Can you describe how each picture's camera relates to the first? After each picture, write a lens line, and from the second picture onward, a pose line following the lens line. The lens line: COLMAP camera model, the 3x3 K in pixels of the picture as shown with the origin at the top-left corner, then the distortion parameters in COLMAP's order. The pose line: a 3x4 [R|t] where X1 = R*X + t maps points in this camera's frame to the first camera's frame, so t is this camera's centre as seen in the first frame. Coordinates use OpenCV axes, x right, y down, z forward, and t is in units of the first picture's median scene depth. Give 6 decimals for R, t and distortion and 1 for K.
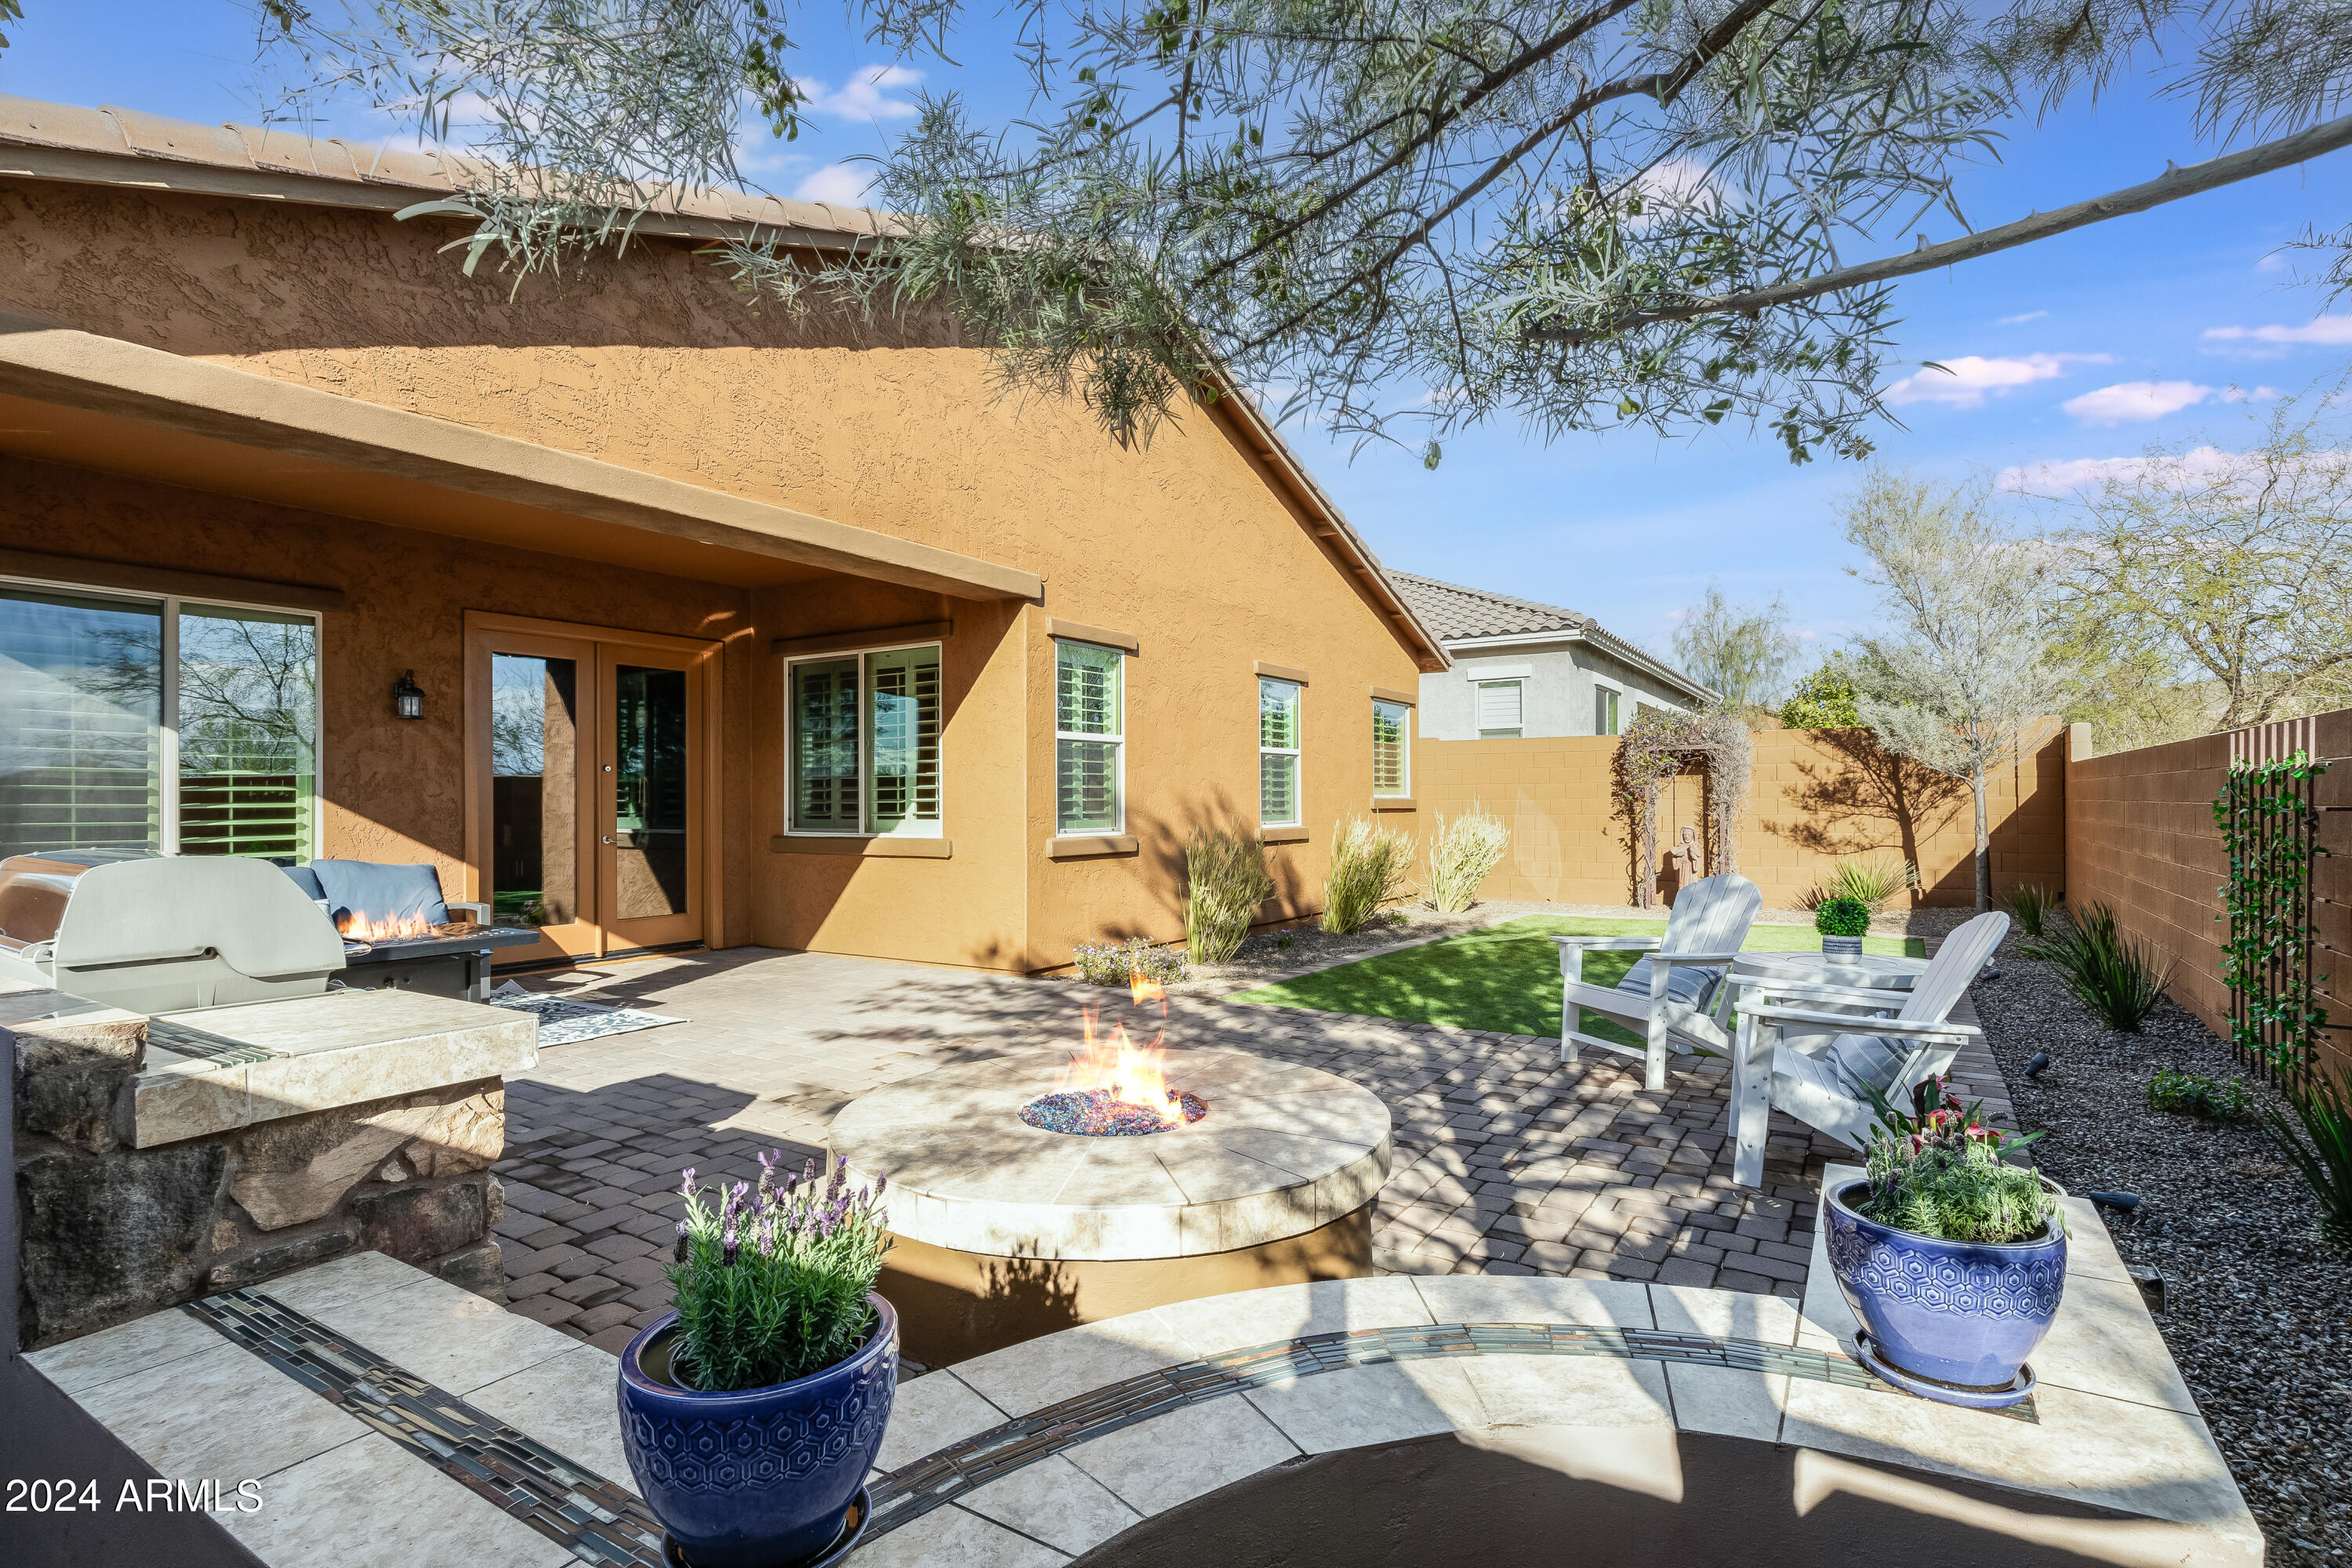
lens RADIAL K [[1139.0, 0, 1173.7], [0, 1139.0, 808.2], [0, 0, 1]] dist [-0.003800, -0.000506]
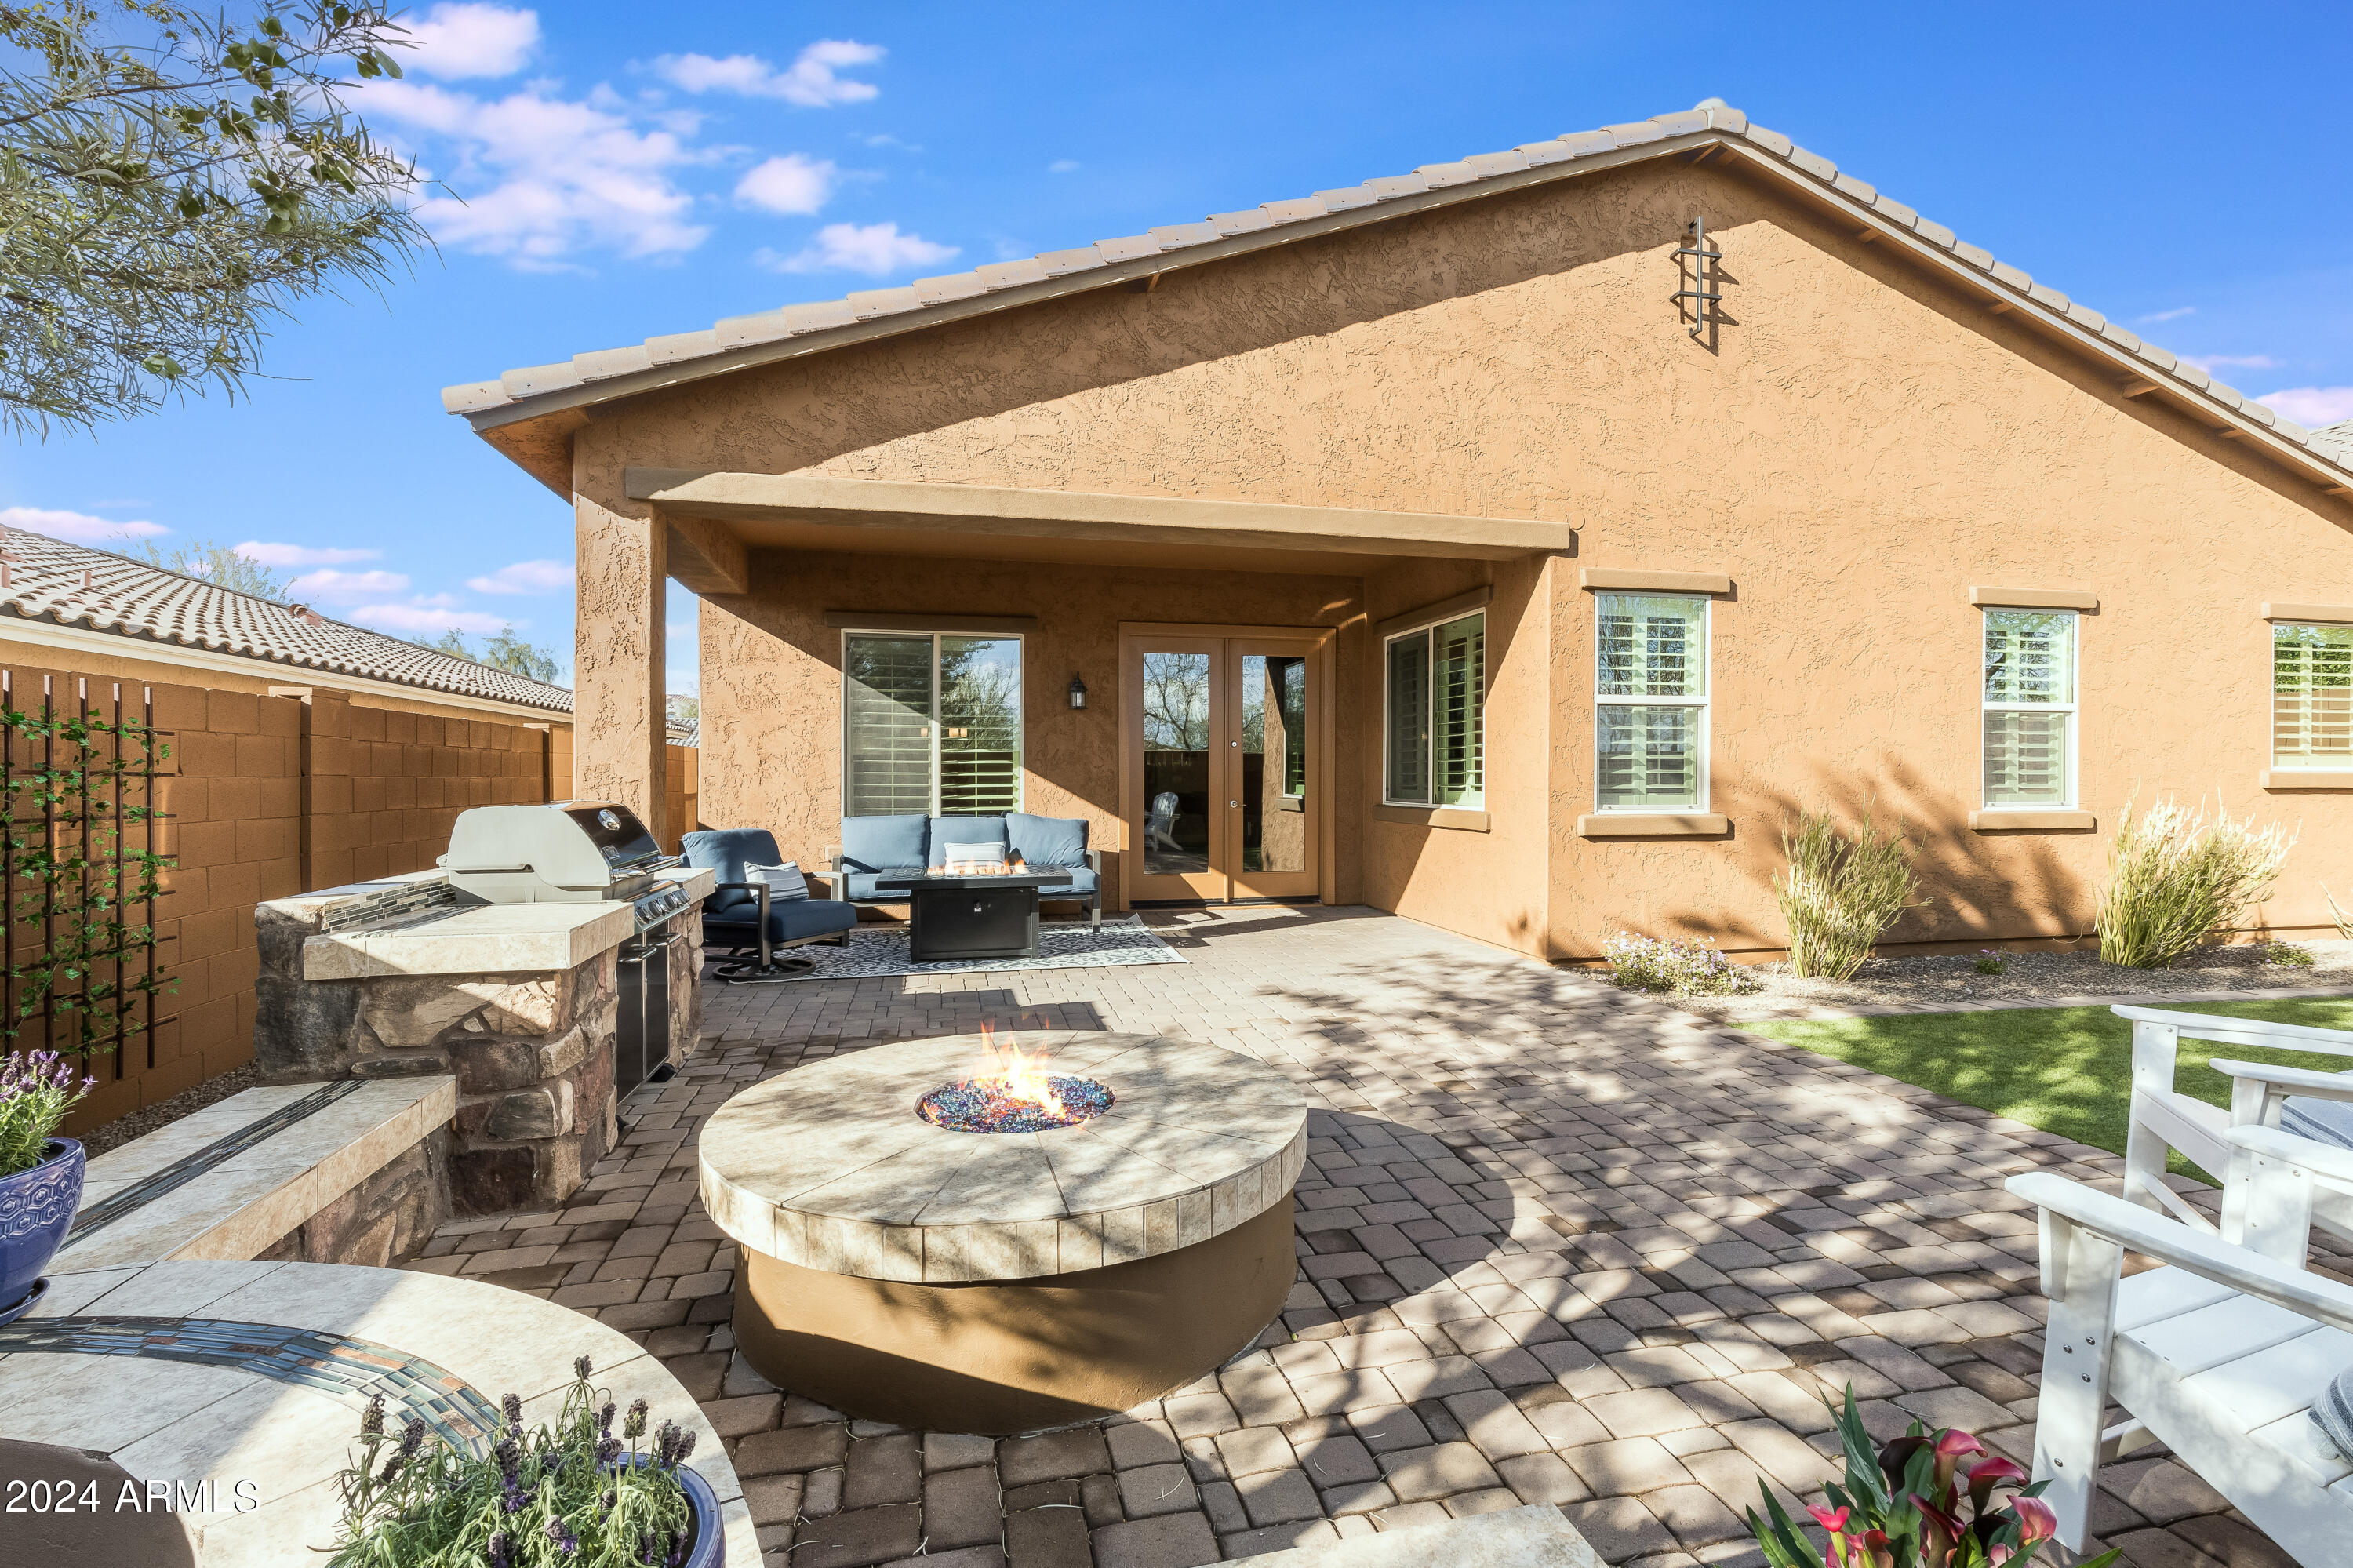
lens RADIAL K [[1062.2, 0, 1180.0], [0, 1062.2, 792.7], [0, 0, 1]] dist [0.008035, -0.000634]
pose [[0.719773, 0.017316, -0.693994, 0.329226], [-0.007987, 0.999829, 0.016663, -0.003091], [0.694164, -0.006450, 0.719788, 0.232608]]
